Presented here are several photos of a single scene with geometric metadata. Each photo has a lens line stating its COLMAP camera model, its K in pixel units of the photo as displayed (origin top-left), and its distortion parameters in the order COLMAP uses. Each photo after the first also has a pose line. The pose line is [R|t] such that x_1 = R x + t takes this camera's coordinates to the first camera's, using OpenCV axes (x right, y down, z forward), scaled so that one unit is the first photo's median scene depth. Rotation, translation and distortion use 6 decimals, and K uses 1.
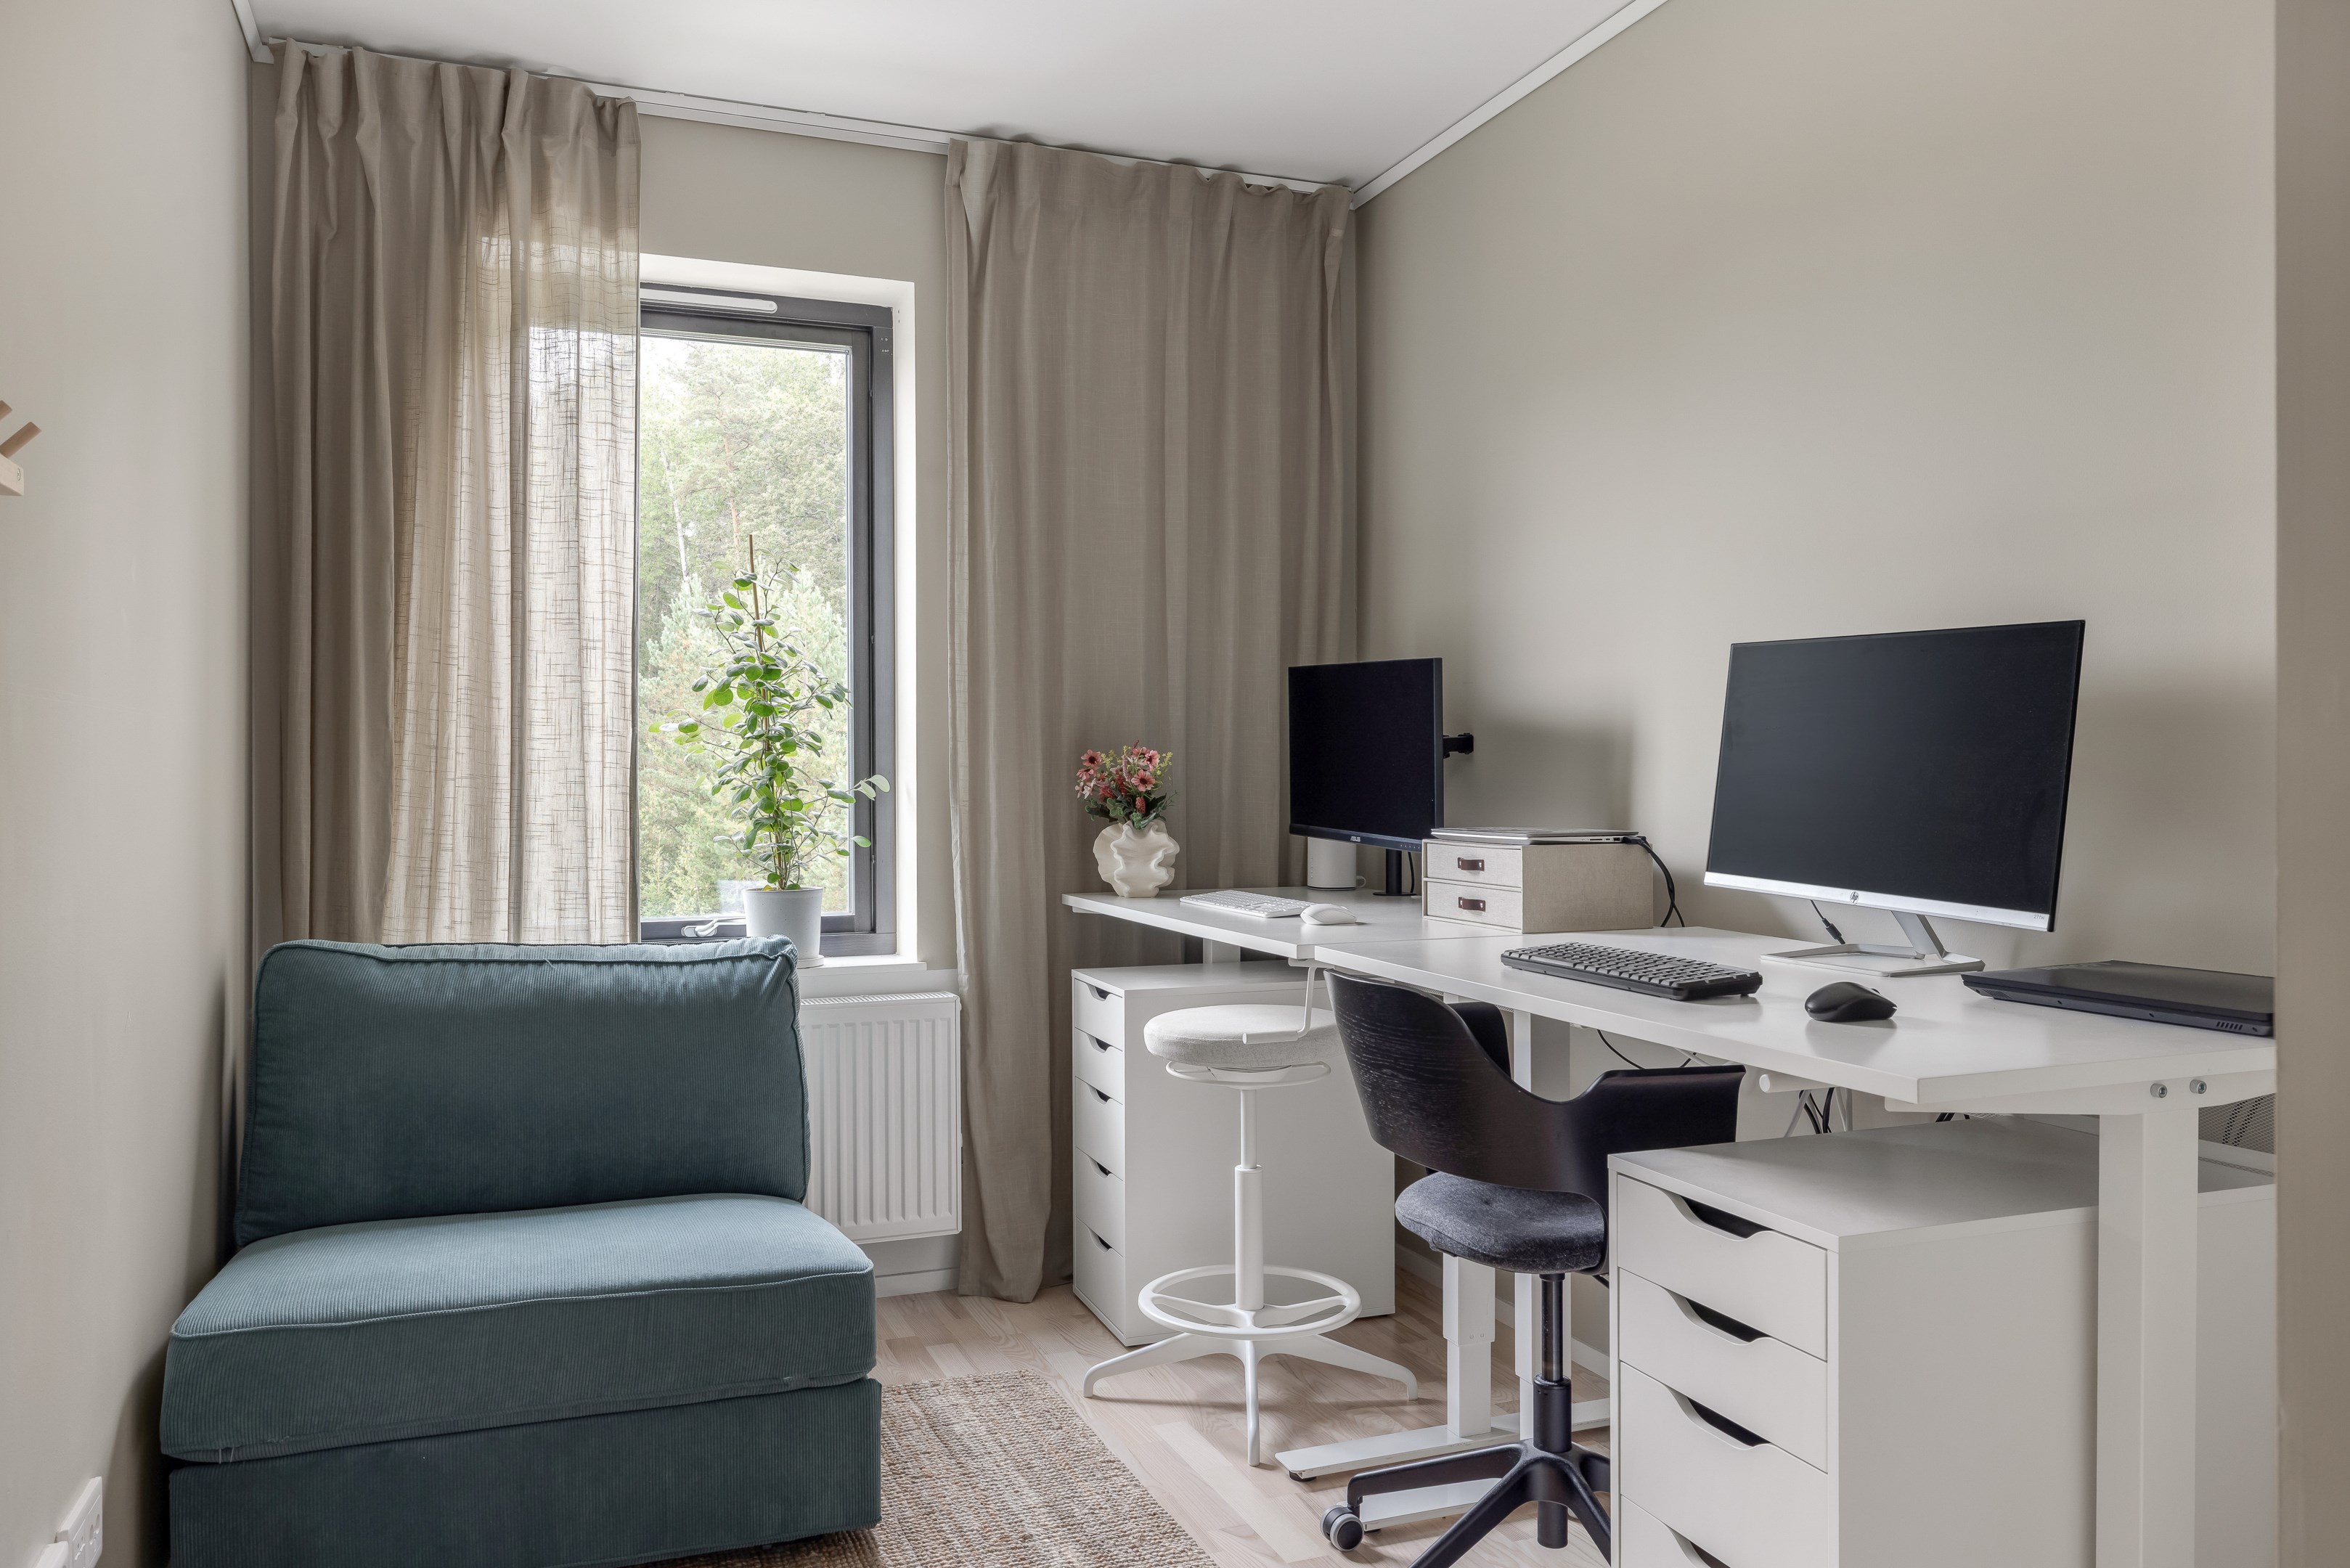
lens RADIAL K [[1679.6, 0, 1185.8], [0, 1679.6, 784.0], [0, 0, 1]] dist [0.005116, -0.002491]
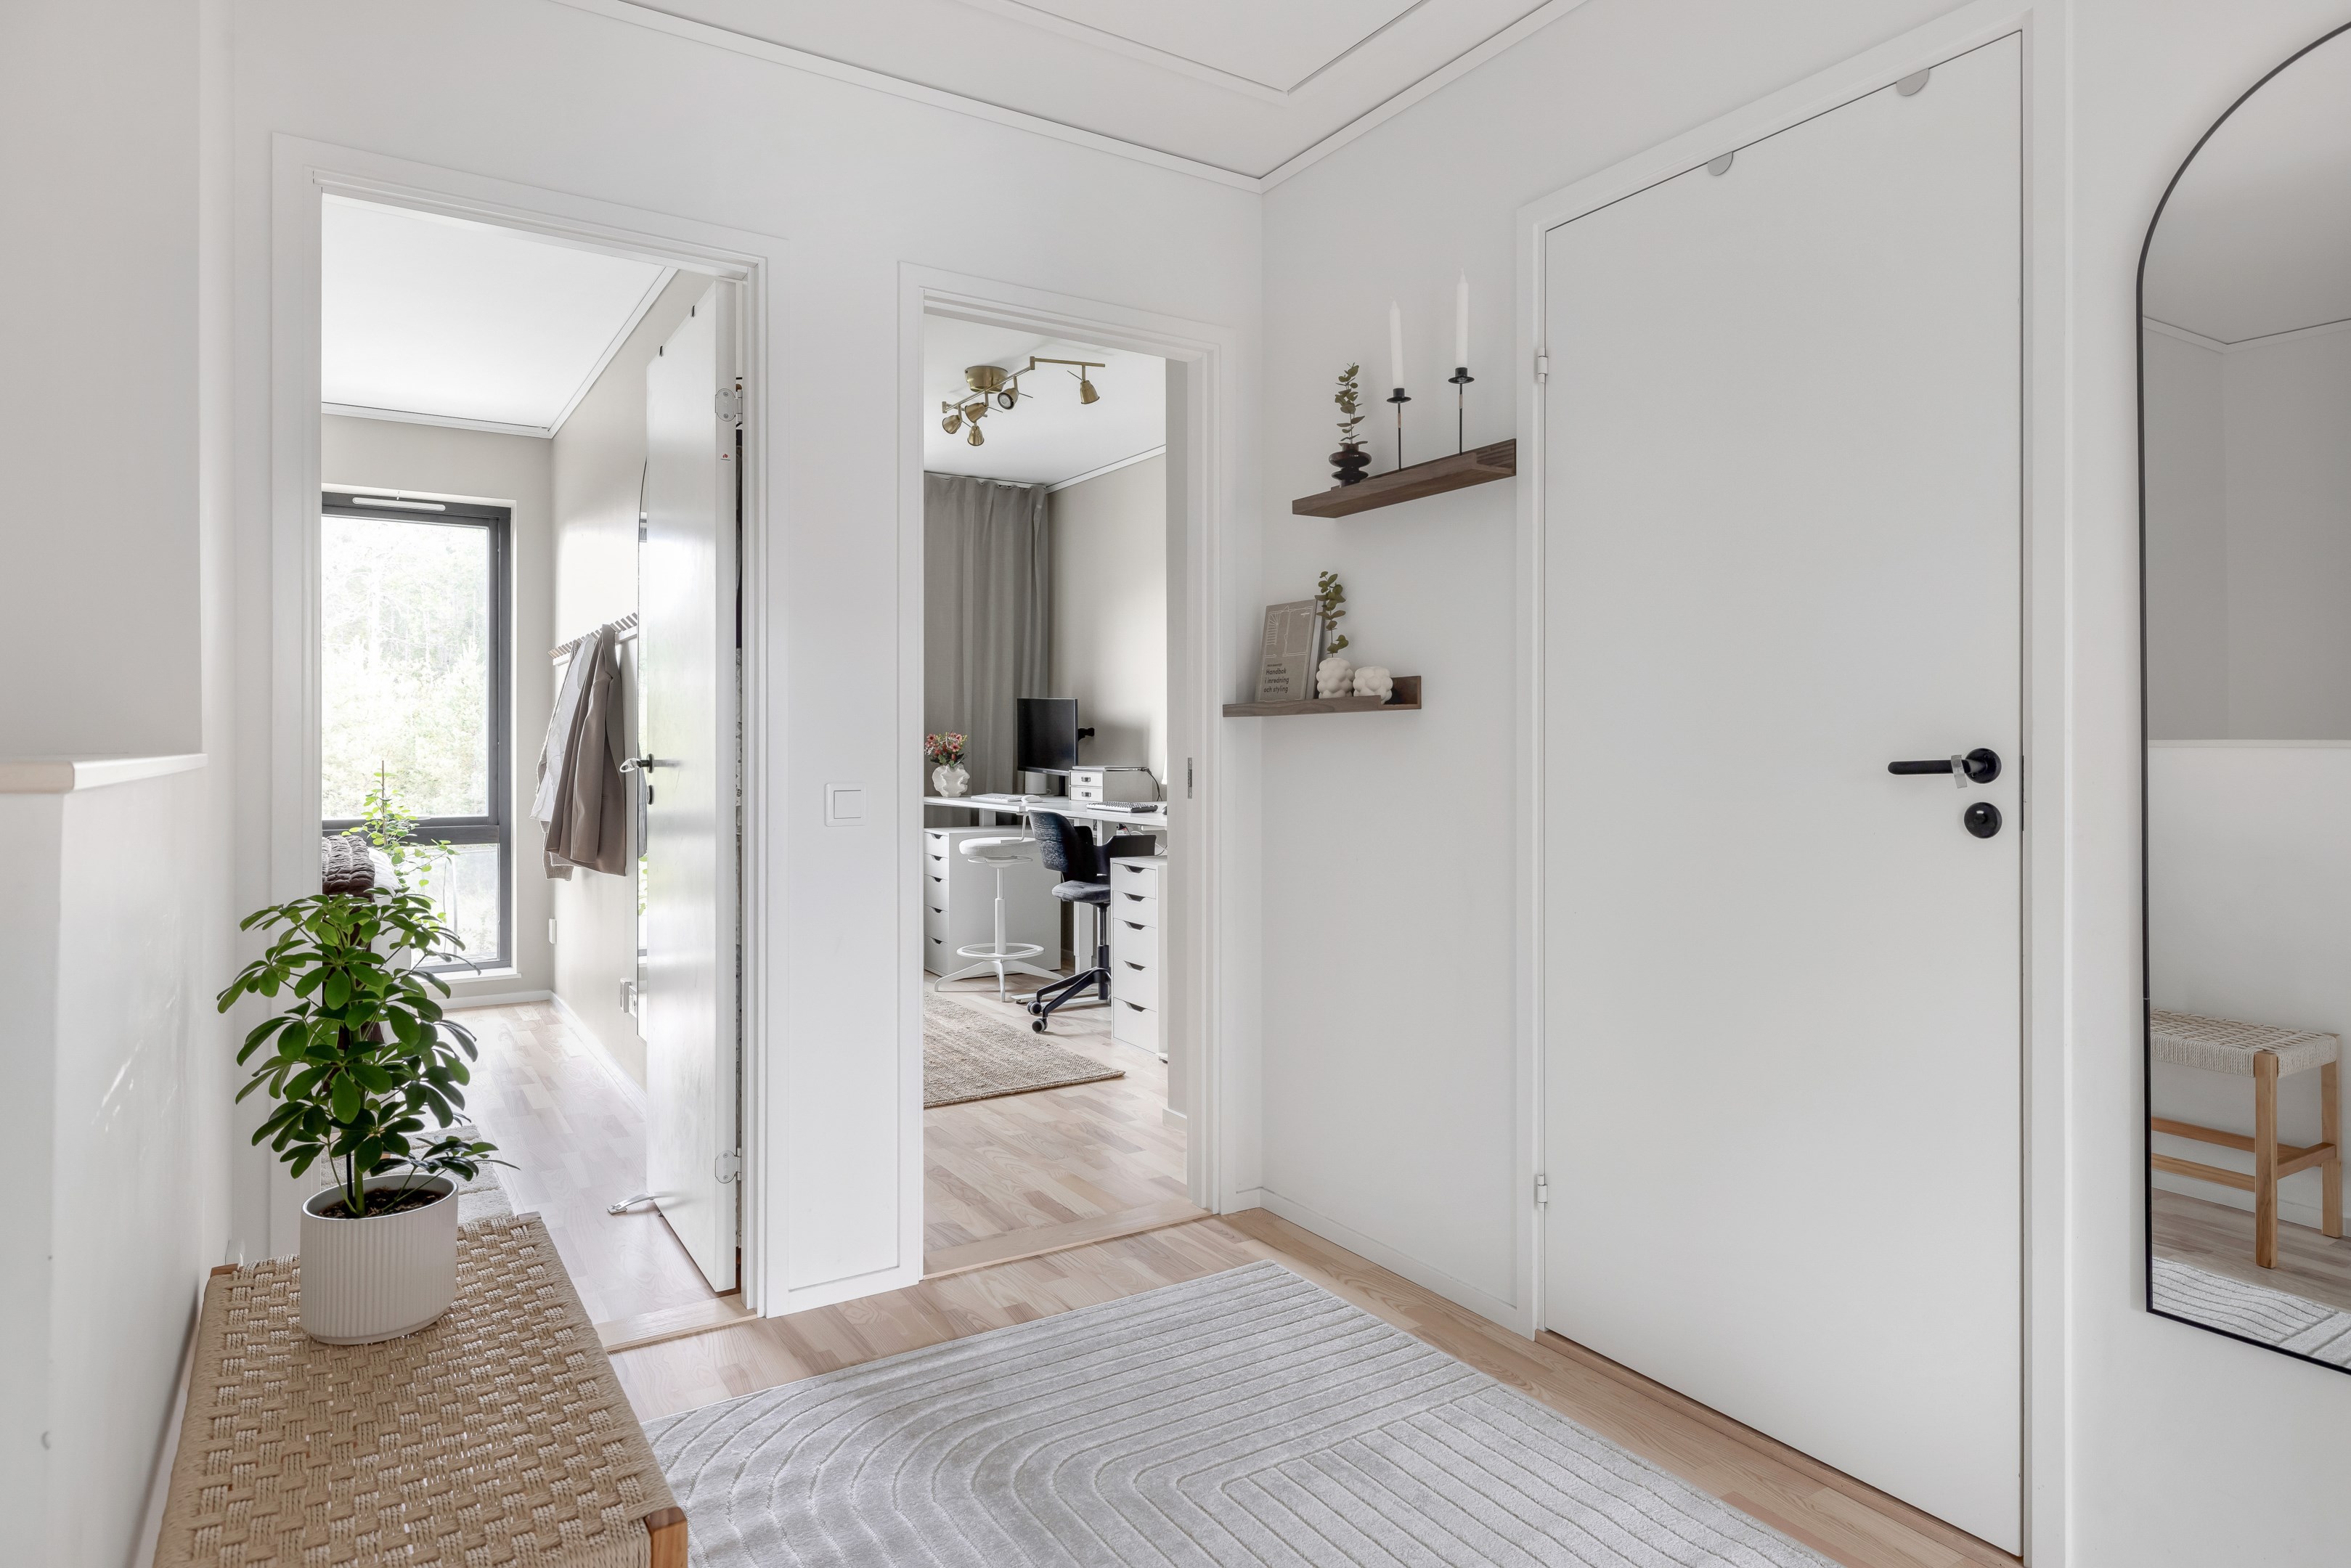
lens RADIAL K [[1335.7, 0, 1155.2], [0, 1335.7, 745.2], [0, 0, 1]] dist [0.004289, -0.000398]
pose [[0.987154, 0.002836, 0.159745, -0.049533], [-0.002089, 0.999986, -0.004847, 0.004046], [-0.159756, 0.004451, 0.987146, -0.929931]]
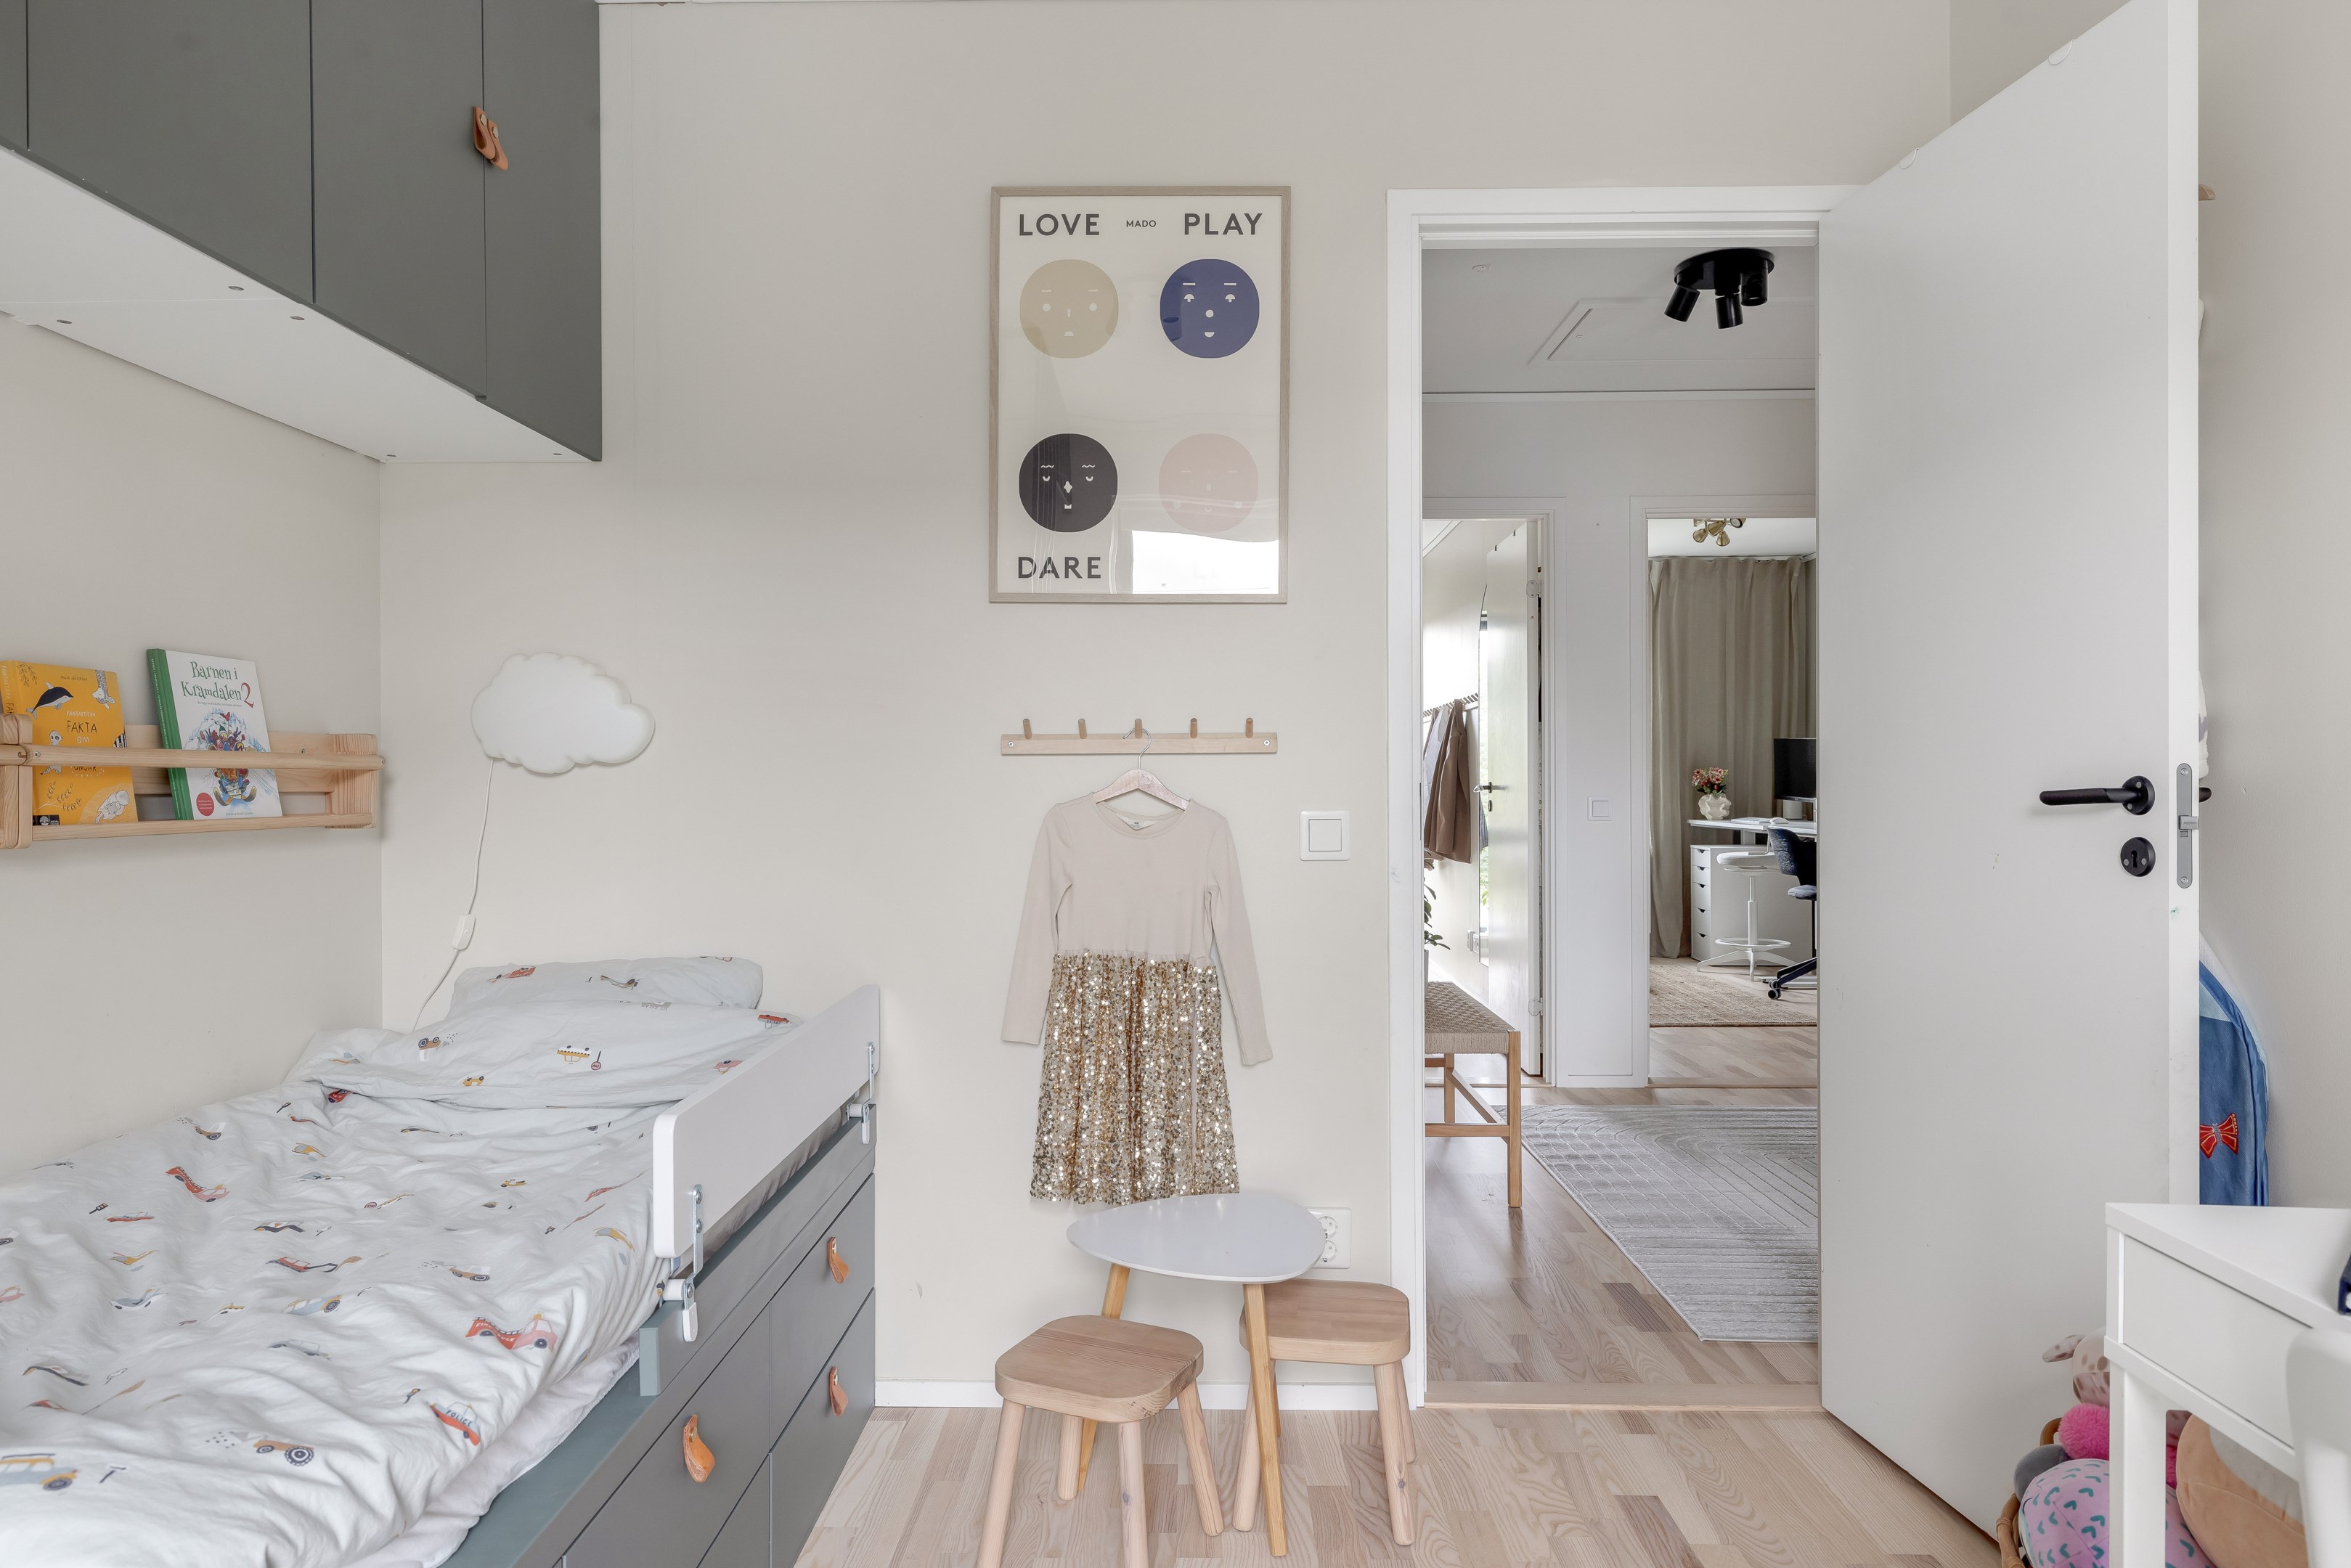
lens RADIAL K [[1335.7, 0, 1191.4], [0, 1335.7, 786.3], [0, 0, 1]] dist [0.004289, -0.000398]
pose [[0.919863, 0.000559, -0.392239, 0.046424], [-0.000599, 1.000000, 0.000020, 0.011137], [0.392238, 0.000217, 0.919864, -1.541421]]
